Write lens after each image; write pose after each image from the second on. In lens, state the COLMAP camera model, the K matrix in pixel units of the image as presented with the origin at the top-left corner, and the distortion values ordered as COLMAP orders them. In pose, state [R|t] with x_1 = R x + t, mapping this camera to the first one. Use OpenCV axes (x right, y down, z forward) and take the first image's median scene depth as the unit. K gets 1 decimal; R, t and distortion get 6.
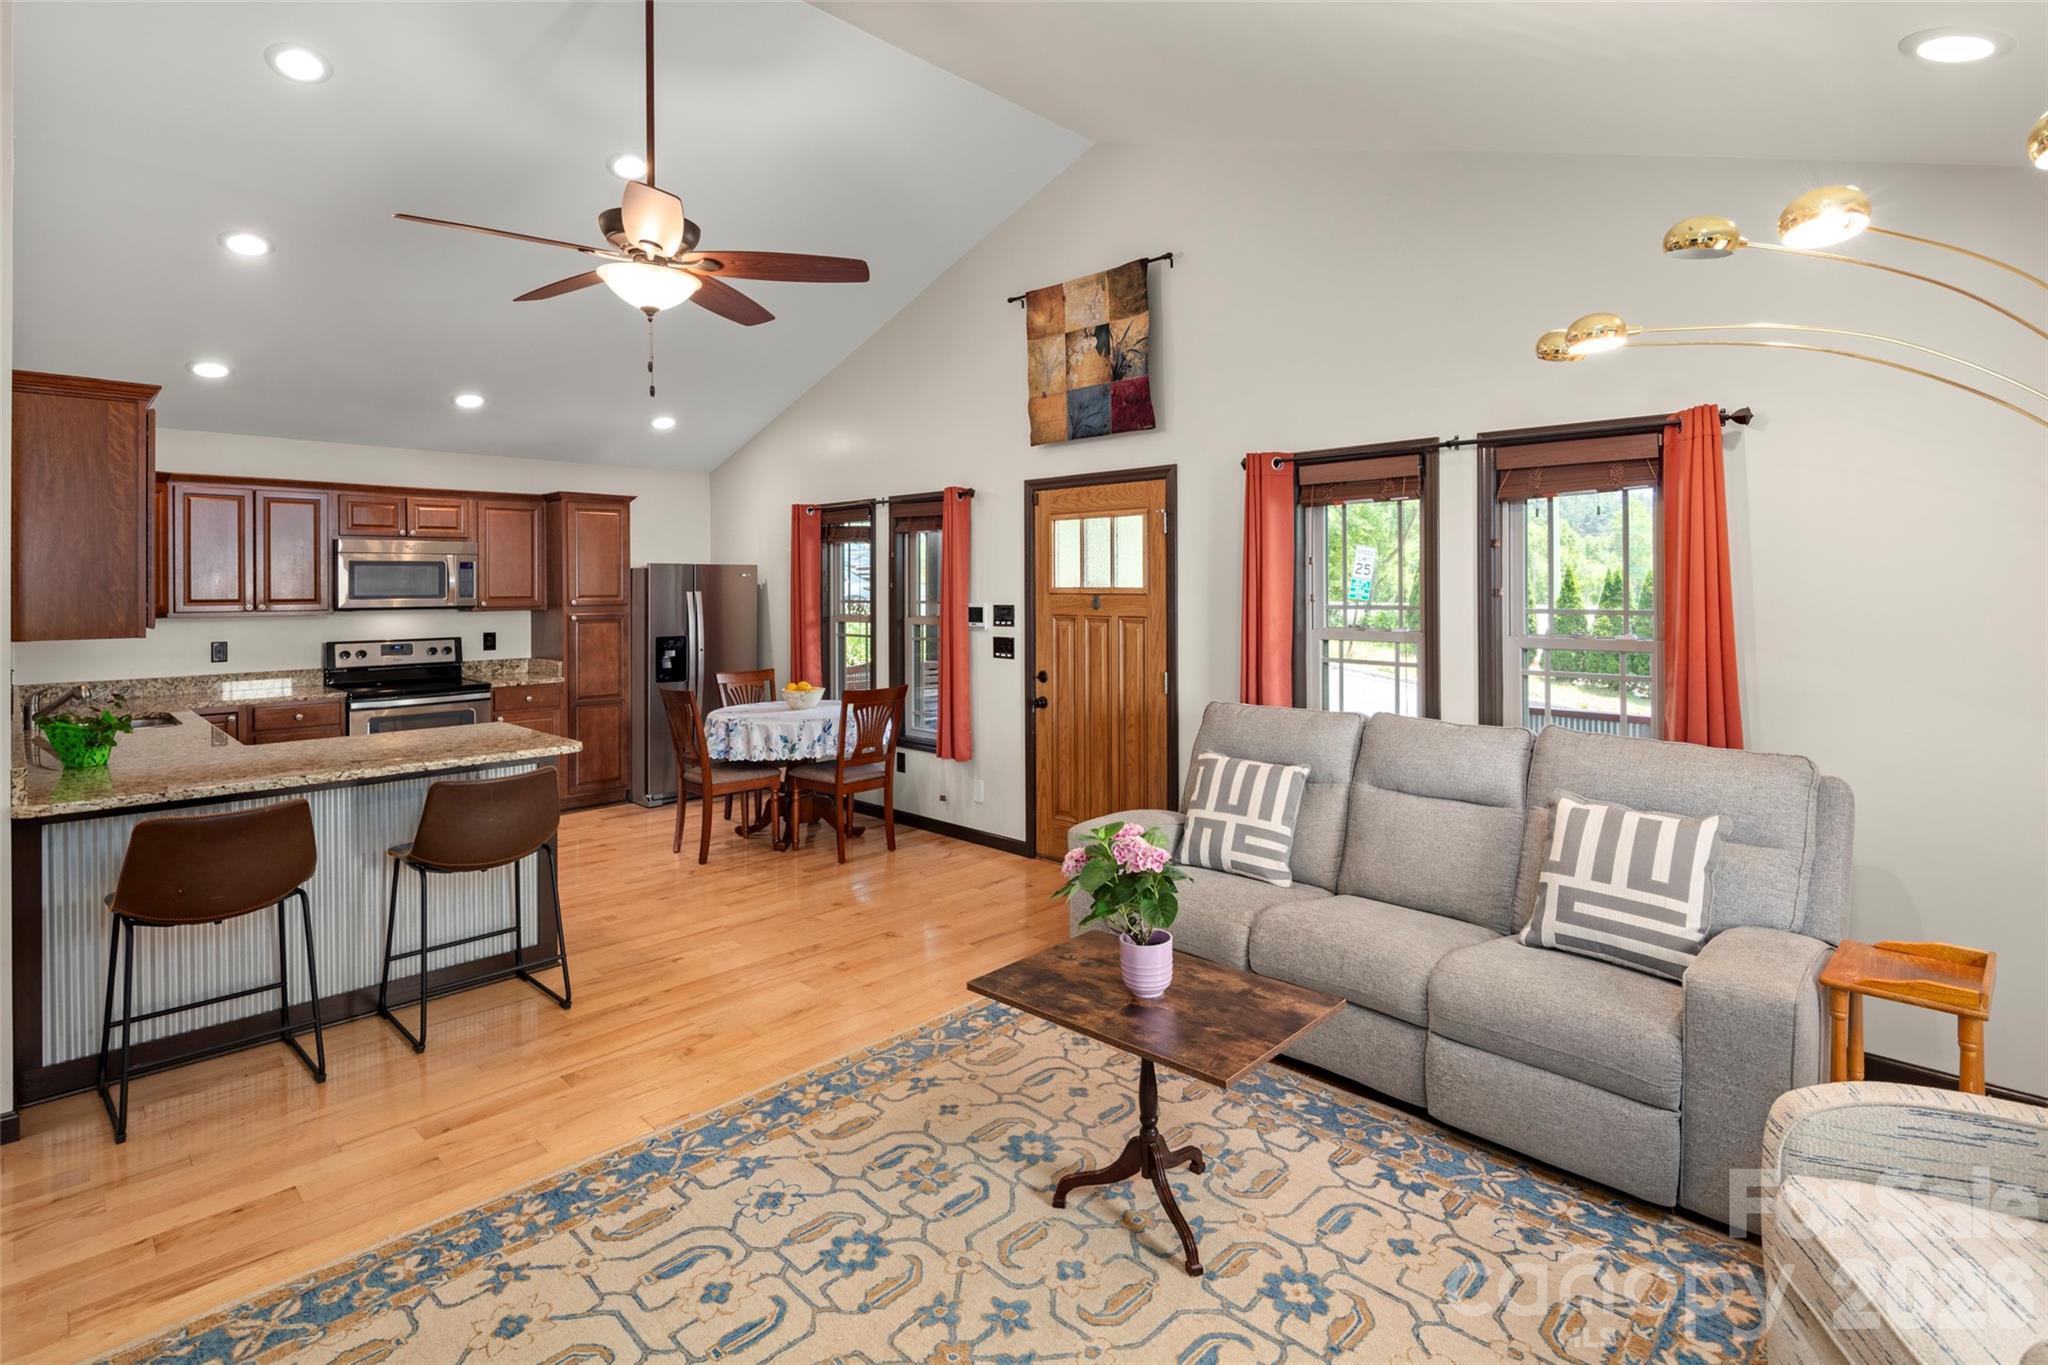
lens RADIAL K [[997.3, 0, 1040.9], [0, 997.3, 585.4], [0, 0, 1]] dist [0.008920, -0.006763]
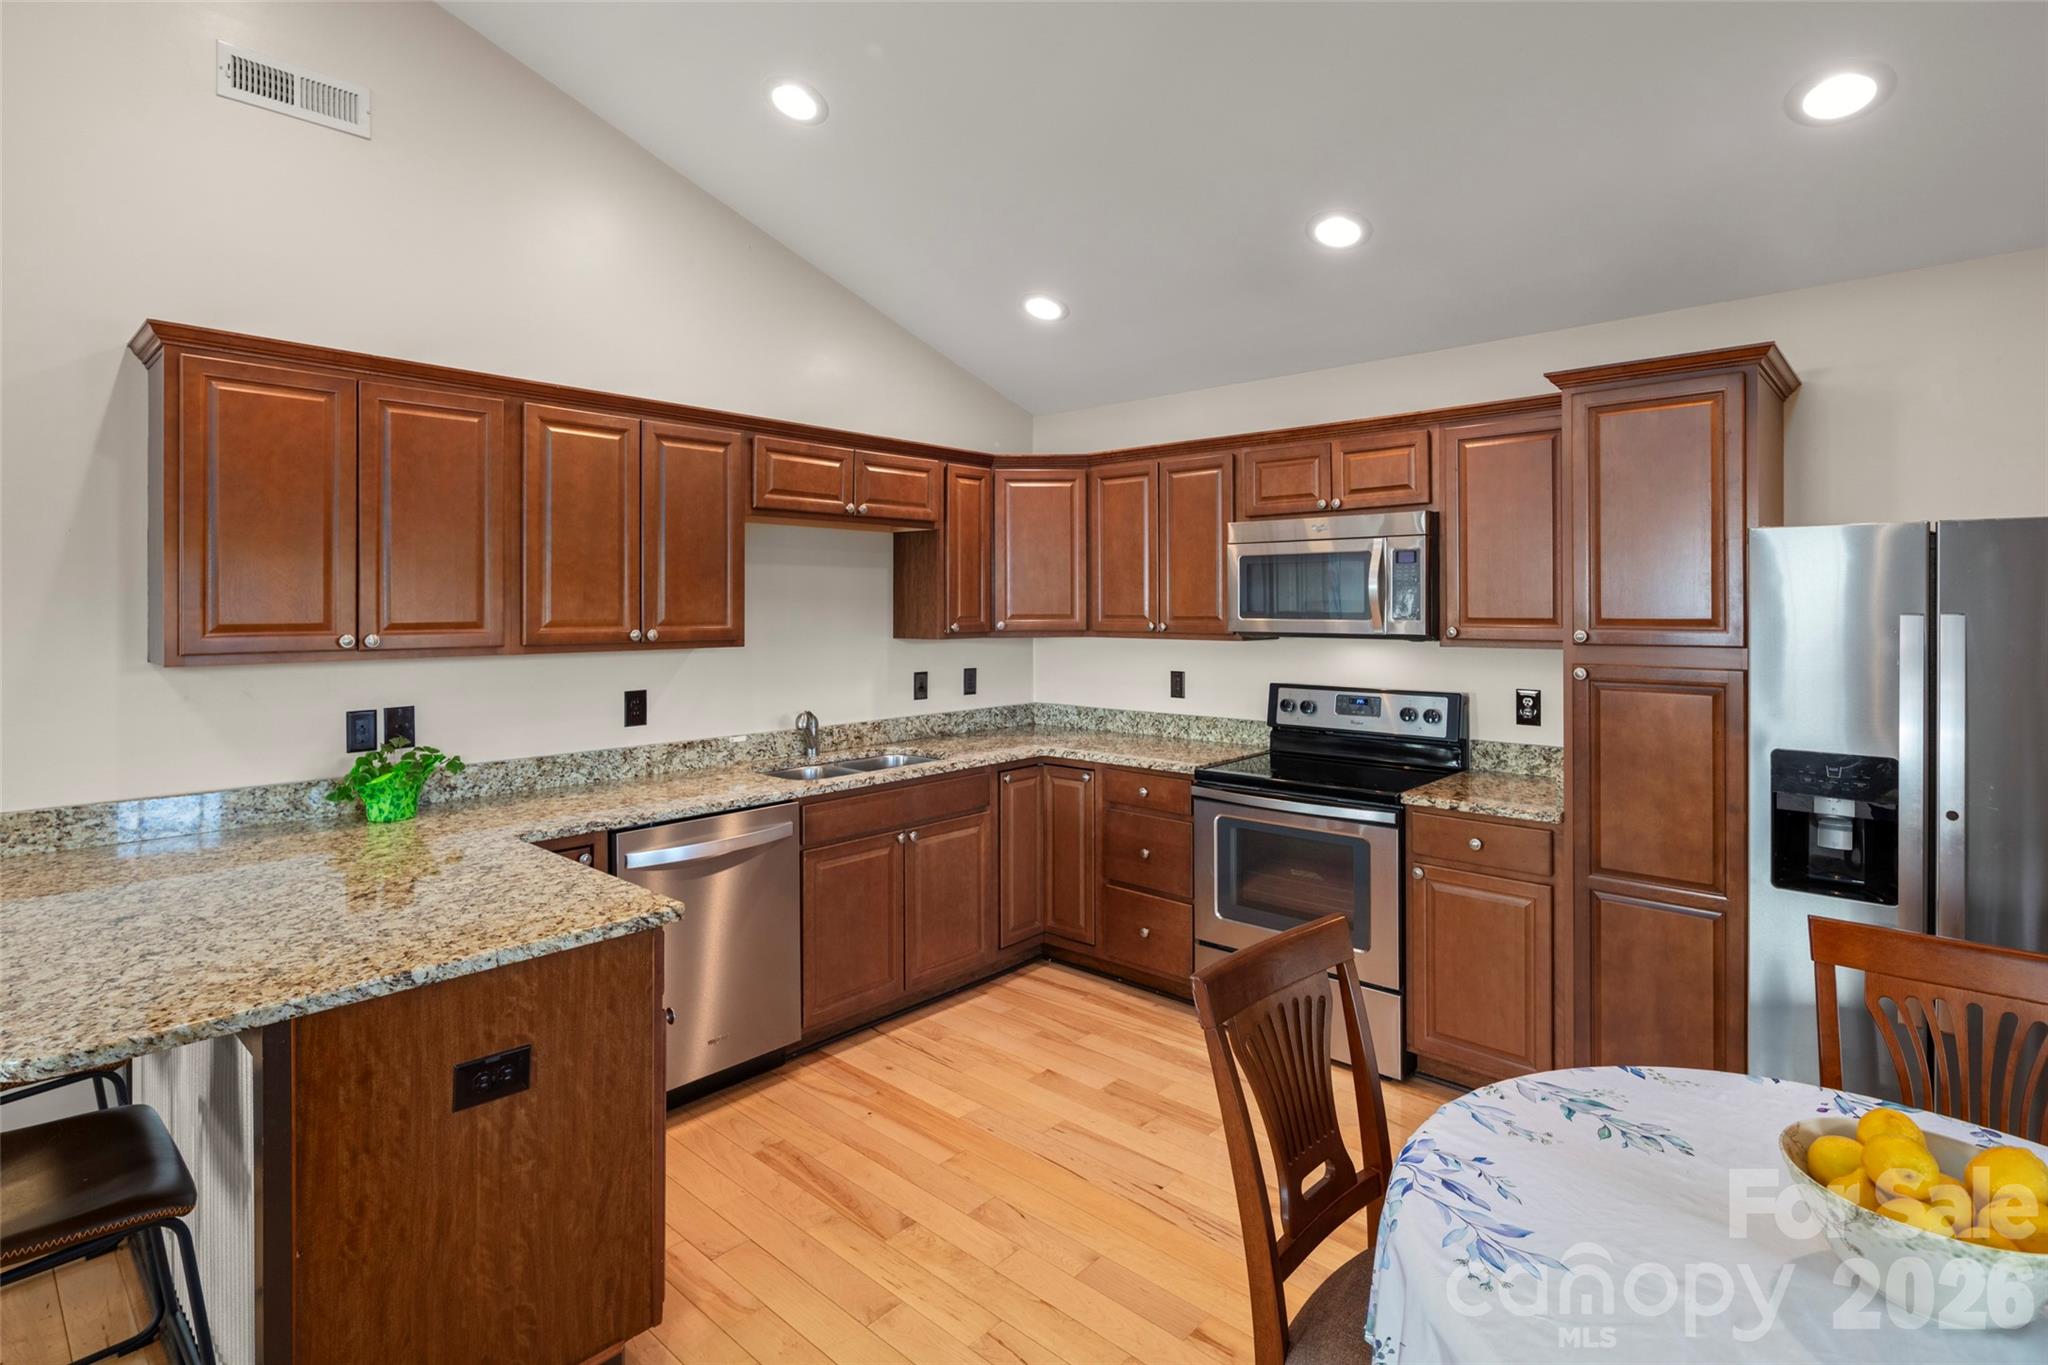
lens RADIAL K [[997.3, 0, 1048.2], [0, 997.3, 599.8], [0, 0, 1]] dist [0.008920, -0.006763]
pose [[0.045997, 0.000800, -0.998941, -0.120048], [-0.000211, 1.000000, 0.000791, 0.003409], [0.998942, 0.000174, 0.045997, 1.403010]]
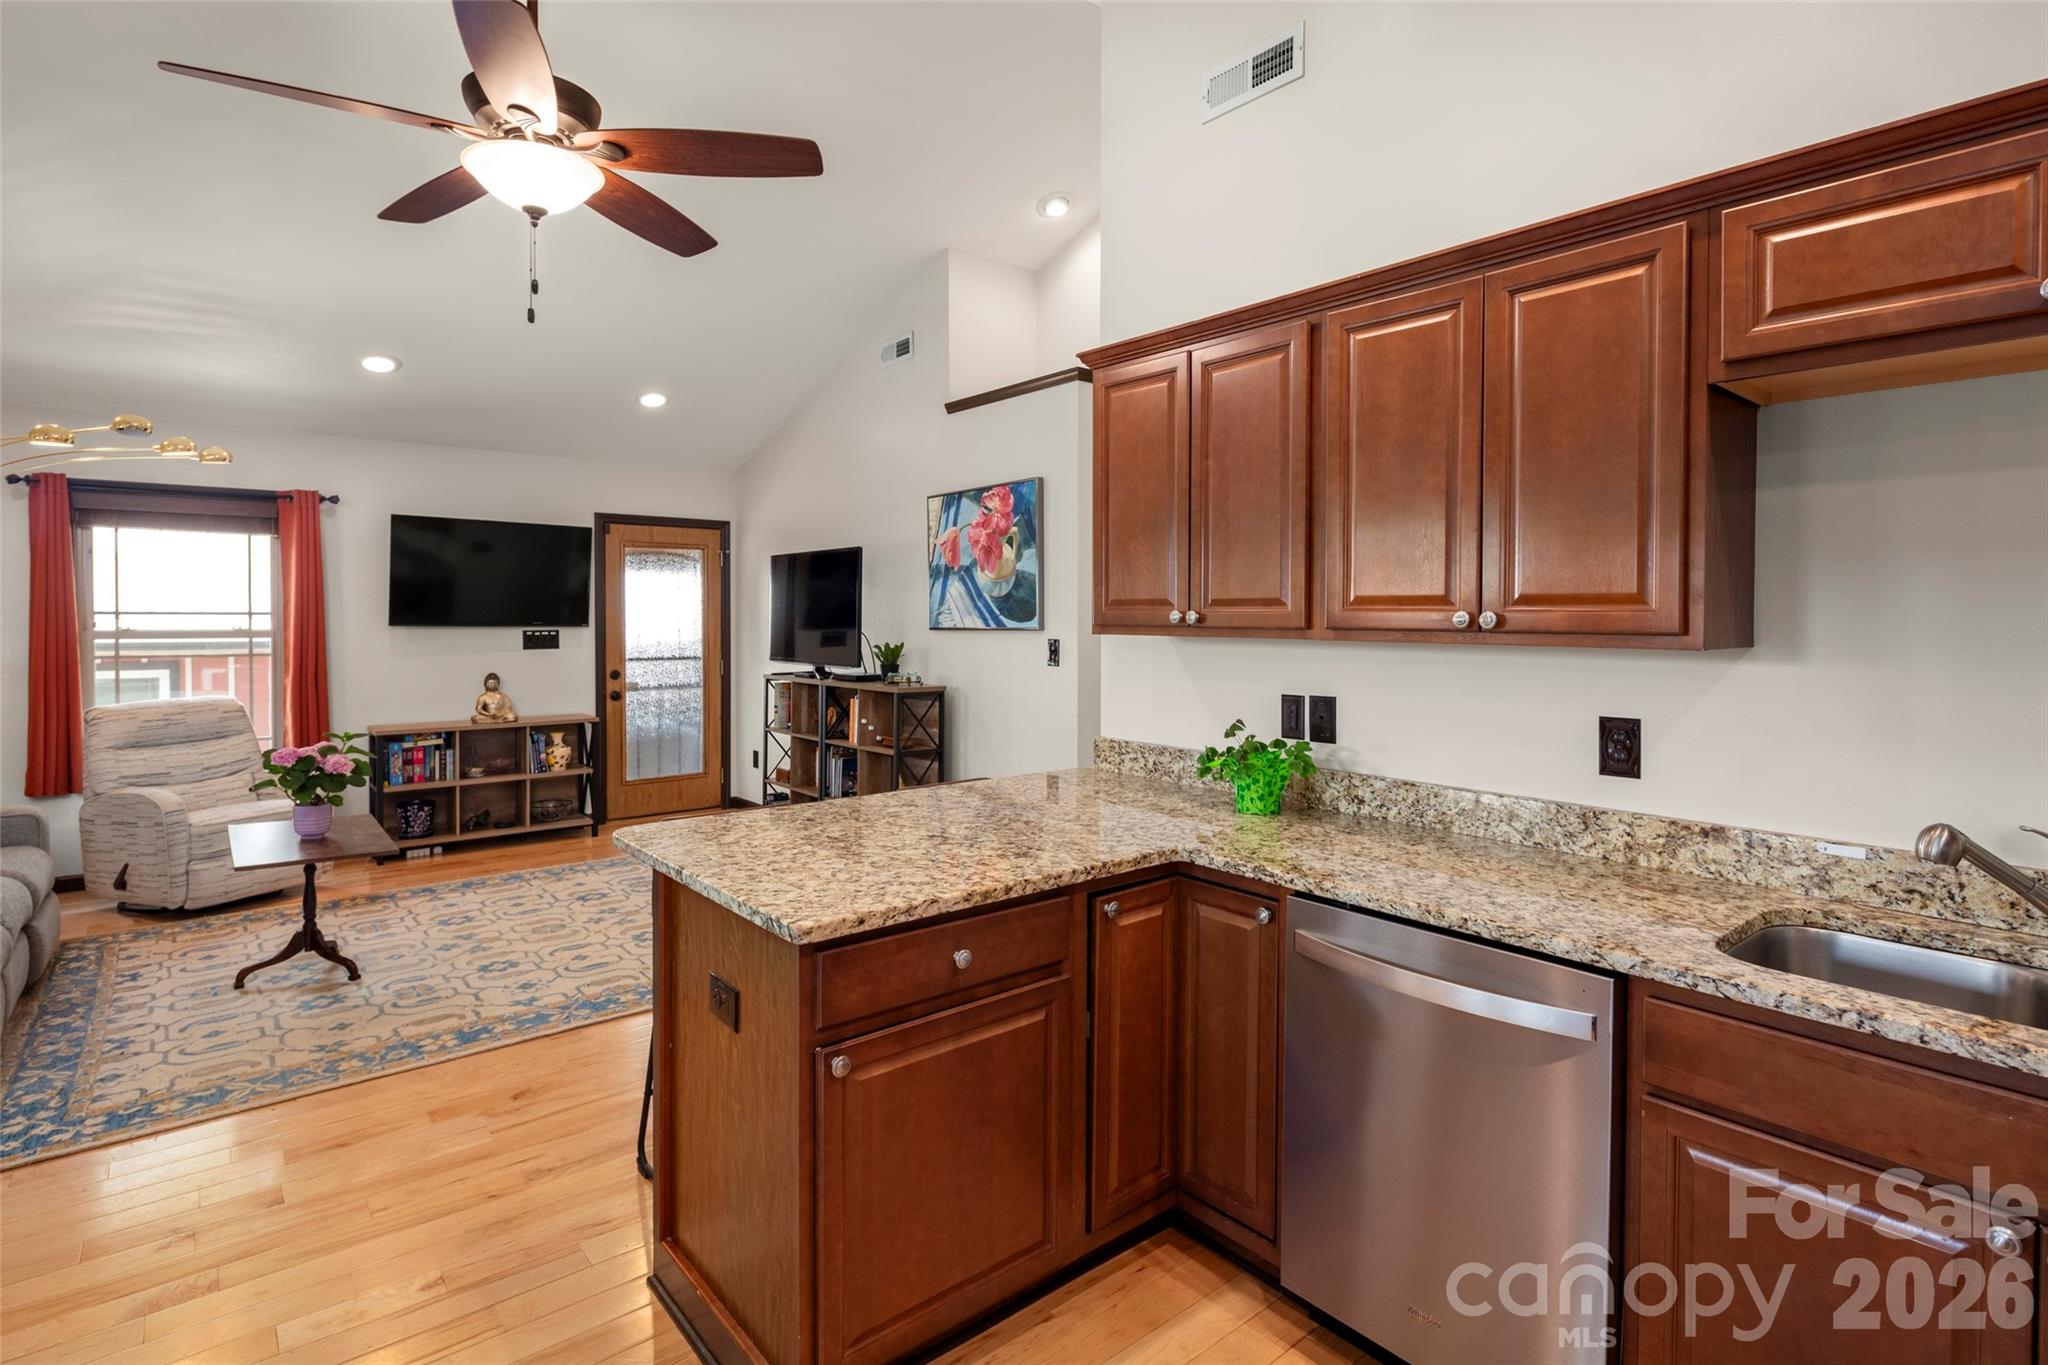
lens RADIAL K [[997.3, 0, 1033.7], [0, 997.3, 634.1], [0, 0, 1]] dist [0.008920, -0.006763]
pose [[-0.995315, -0.000188, 0.096684, -0.809165], [0.001536, 0.999841, 0.017751, 0.032008], [-0.096672, 0.017816, -0.995157, 1.655104]]
